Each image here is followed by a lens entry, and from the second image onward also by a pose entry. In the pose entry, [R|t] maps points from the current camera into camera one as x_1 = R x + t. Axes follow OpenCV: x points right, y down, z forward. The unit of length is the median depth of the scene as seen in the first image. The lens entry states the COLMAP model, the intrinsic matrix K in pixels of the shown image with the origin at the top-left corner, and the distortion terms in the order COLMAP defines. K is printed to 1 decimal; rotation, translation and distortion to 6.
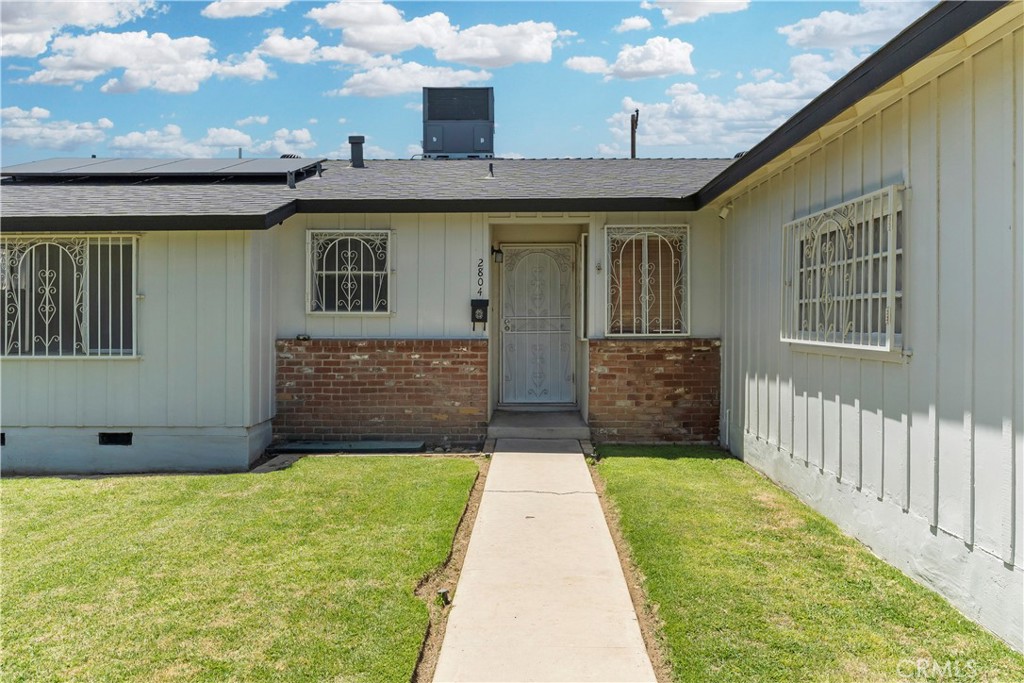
lens RADIAL K [[728.0, 0, 514.3], [0, 728.0, 330.6], [0, 0, 1]] dist [-0.000987, -0.003067]
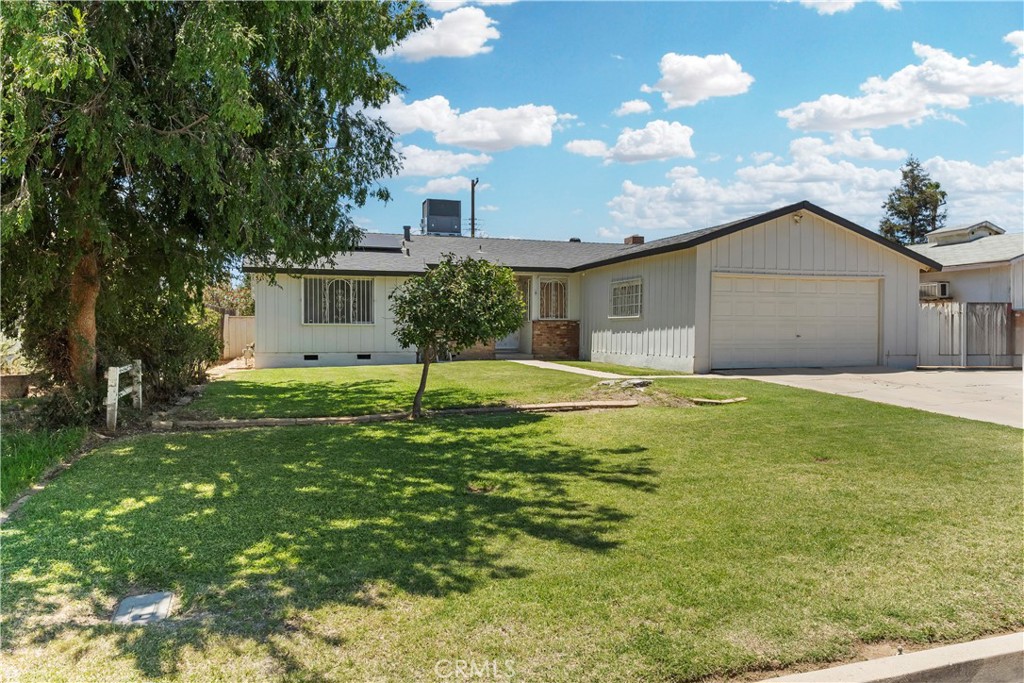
lens RADIAL K [[728.0, 0, 509.1], [0, 728.0, 343.5], [0, 0, 1]] dist [-0.000987, -0.003067]
pose [[0.951106, -0.000505, 0.308864, -0.778542], [-0.000592, 0.999994, 0.003457, 0.084933], [-0.308864, -0.003470, 0.951100, -1.441440]]
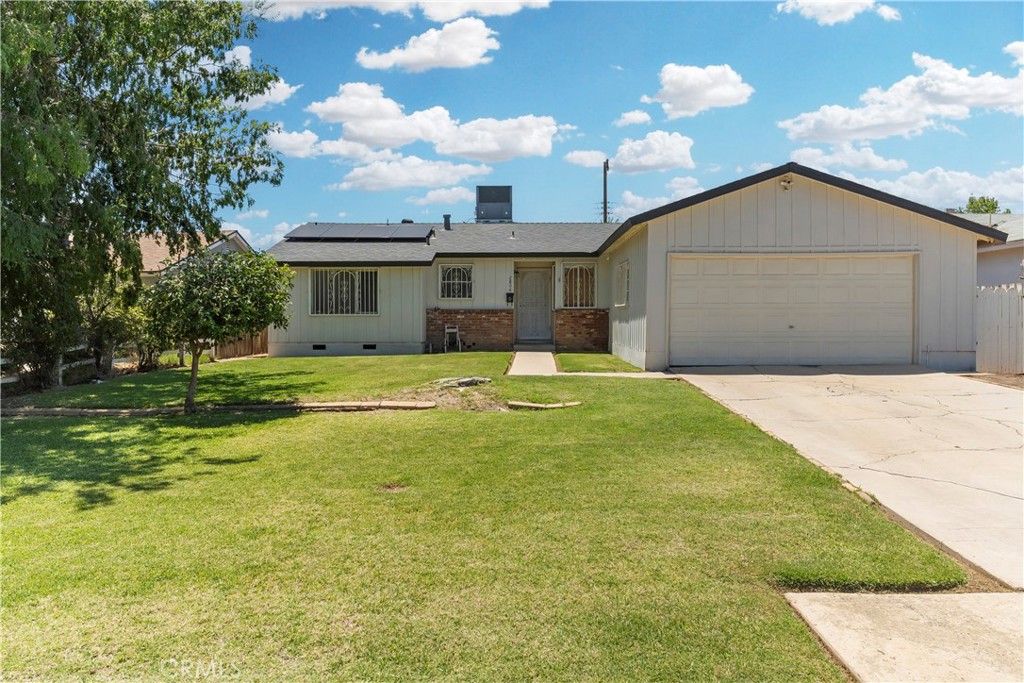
lens RADIAL K [[728.0, 0, 511.2], [0, 728.0, 336.4], [0, 0, 1]] dist [-0.000987, -0.003067]
pose [[0.999995, 0.001241, -0.003022, -0.036555], [-0.001204, 0.999924, 0.012237, 0.072682], [0.003037, -0.012233, 0.999921, -1.432003]]
